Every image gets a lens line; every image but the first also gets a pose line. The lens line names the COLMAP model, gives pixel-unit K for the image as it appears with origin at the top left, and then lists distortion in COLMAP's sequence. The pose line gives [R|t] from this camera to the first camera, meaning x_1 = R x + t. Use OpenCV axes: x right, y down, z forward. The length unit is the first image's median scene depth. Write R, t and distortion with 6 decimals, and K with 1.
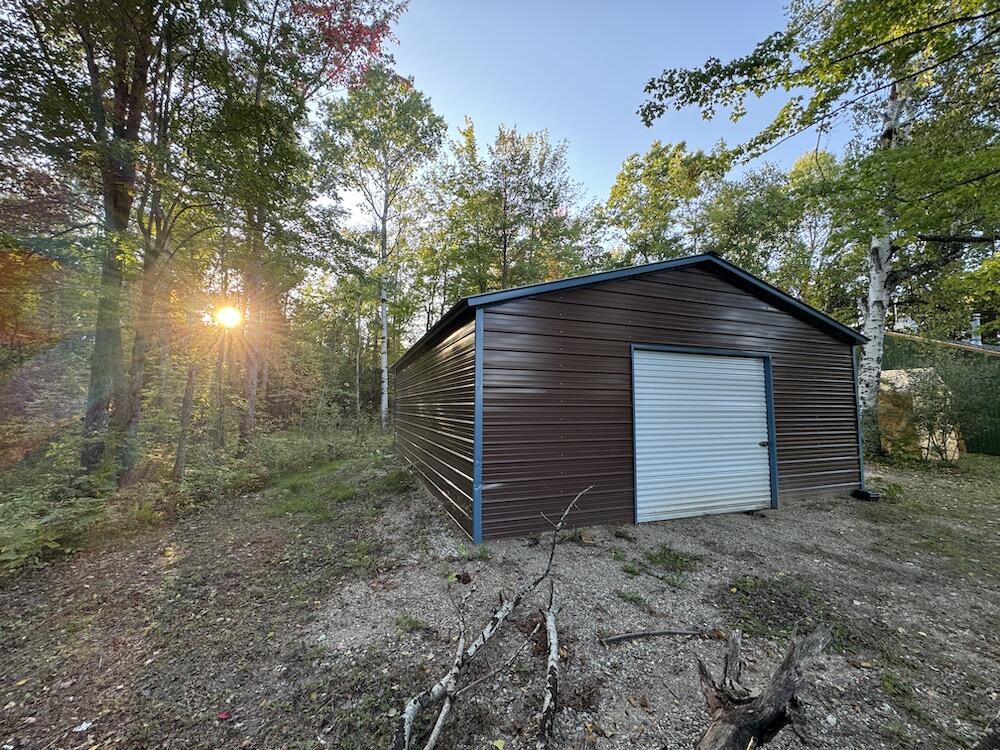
lens RADIAL K [[396.9, 0, 500.8], [0, 396.9, 375.2], [0, 0, 1]] dist [-0.002903, 0.000556]
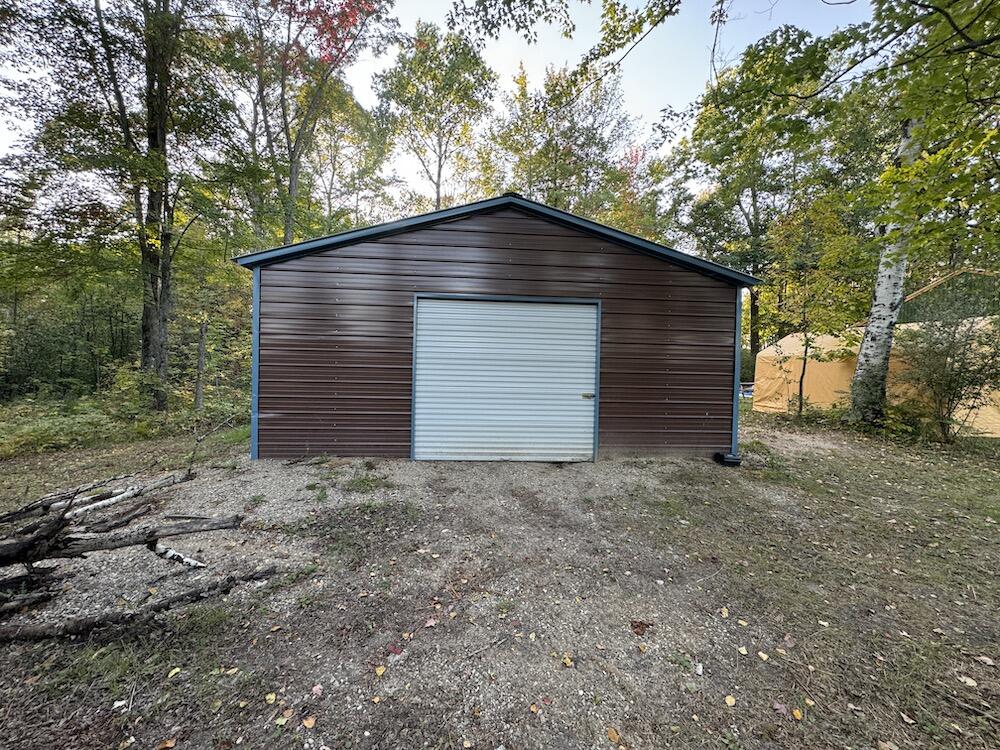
lens RADIAL K [[396.9, 0, 500.8], [0, 396.9, 375.2], [0, 0, 1]] dist [-0.002903, 0.000556]
pose [[0.960870, 0.021640, -0.276152, 0.718637], [0.005000, 0.995426, 0.095401, 0.031537], [0.276954, -0.093049, 0.956367, 0.032990]]
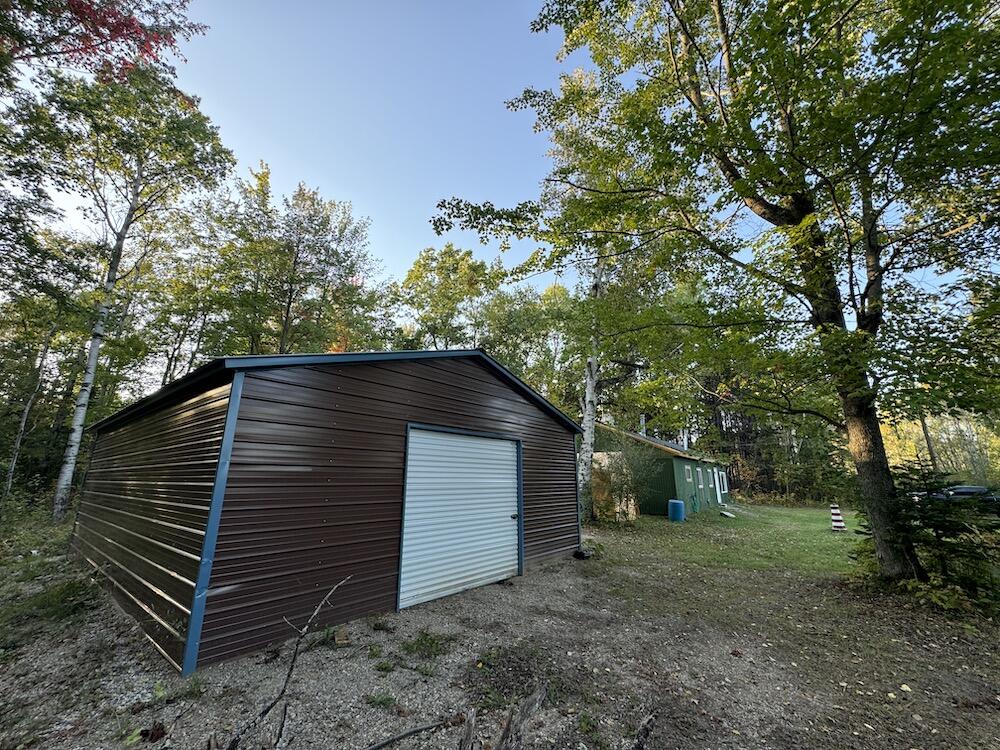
lens RADIAL K [[396.9, 0, 500.8], [0, 396.9, 375.2], [0, 0, 1]] dist [-0.002903, 0.000556]
pose [[0.862016, 0.124848, 0.491265, 0.010053], [-0.035840, 0.981779, -0.186616, -0.013540], [-0.505612, 0.143259, 0.850784, -0.023504]]
